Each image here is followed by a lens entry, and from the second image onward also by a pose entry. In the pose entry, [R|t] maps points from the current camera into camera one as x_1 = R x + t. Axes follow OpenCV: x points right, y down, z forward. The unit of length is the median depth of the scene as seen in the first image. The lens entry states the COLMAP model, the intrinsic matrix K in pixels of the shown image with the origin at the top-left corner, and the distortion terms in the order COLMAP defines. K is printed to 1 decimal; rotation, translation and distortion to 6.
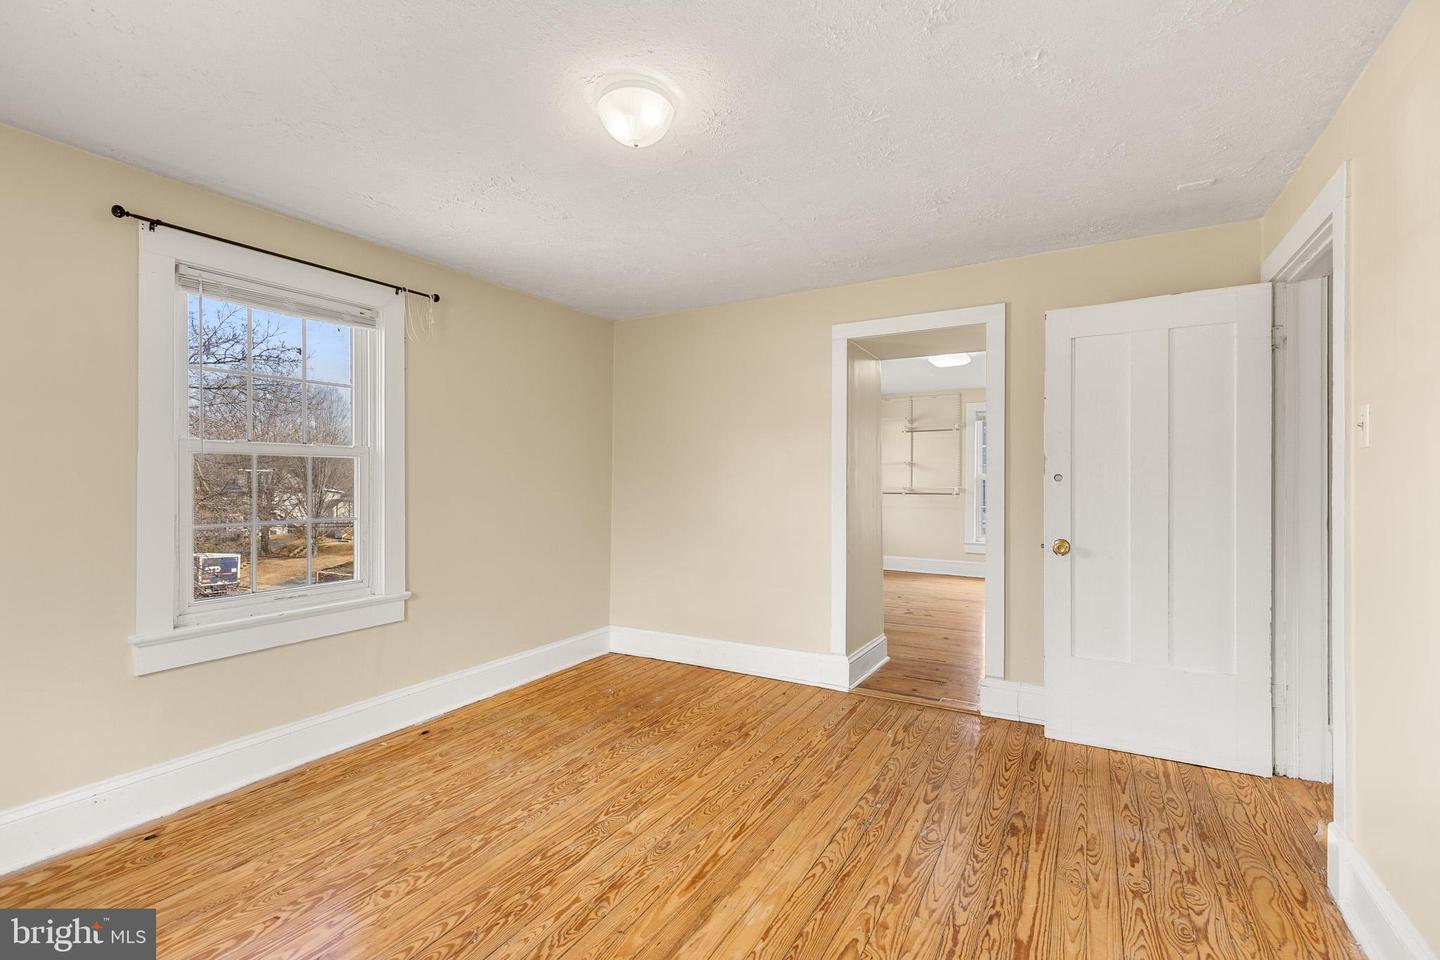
lens RADIAL K [[647.5, 0, 717.0], [0, 647.5, 482.2], [0, 0, 1]] dist [0.009059, -0.002701]
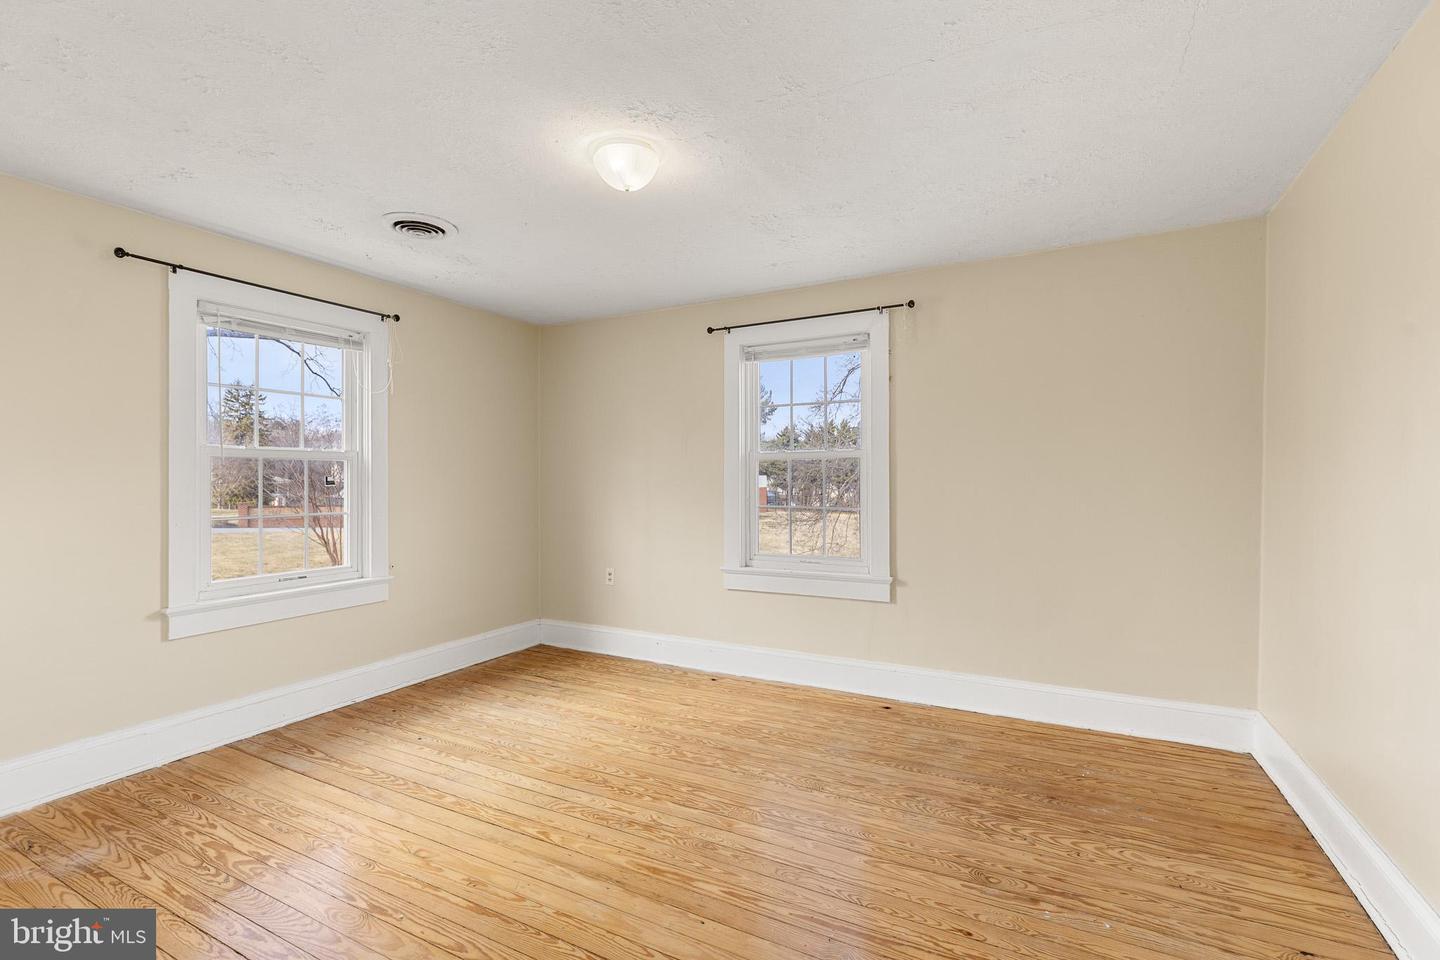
lens RADIAL K [[647.5, 0, 725.1], [0, 647.5, 476.9], [0, 0, 1]] dist [0.009059, -0.002701]
pose [[0.042416, 0.001845, -0.999098, 0.687487], [-0.000362, 0.999998, 0.001831, -0.006116], [0.999100, 0.000284, 0.042417, 0.740692]]
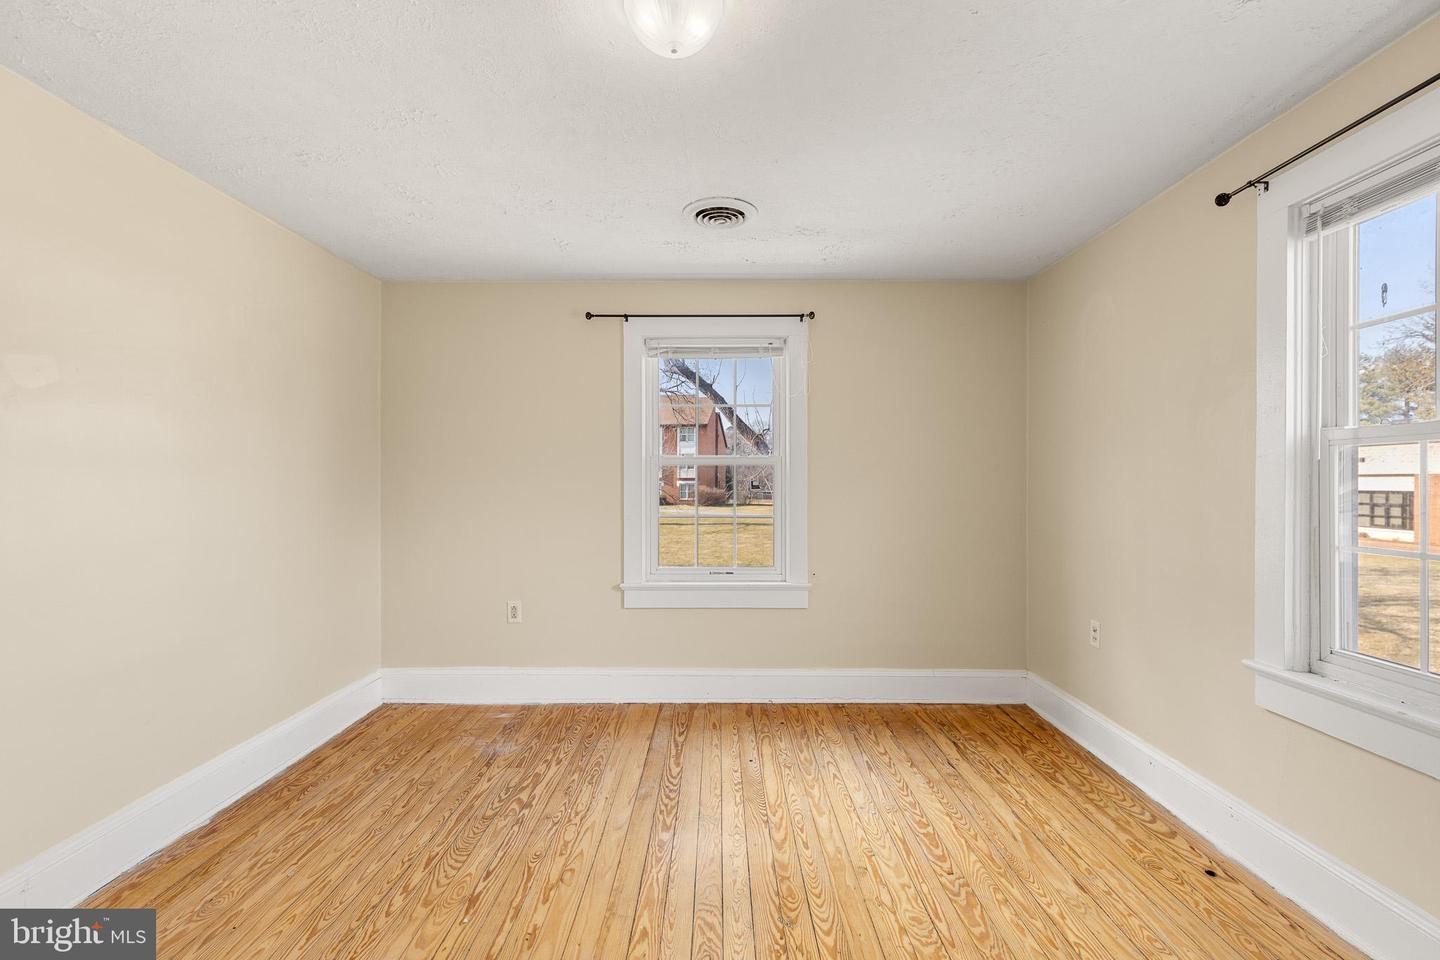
lens RADIAL K [[647.5, 0, 721.5], [0, 647.5, 487.8], [0, 0, 1]] dist [0.009059, -0.002701]
pose [[-0.867888, 0.007814, -0.496698, 0.139900], [0.001333, 0.999909, 0.013400, -0.008438], [0.496758, 0.010967, -0.867820, 1.122474]]
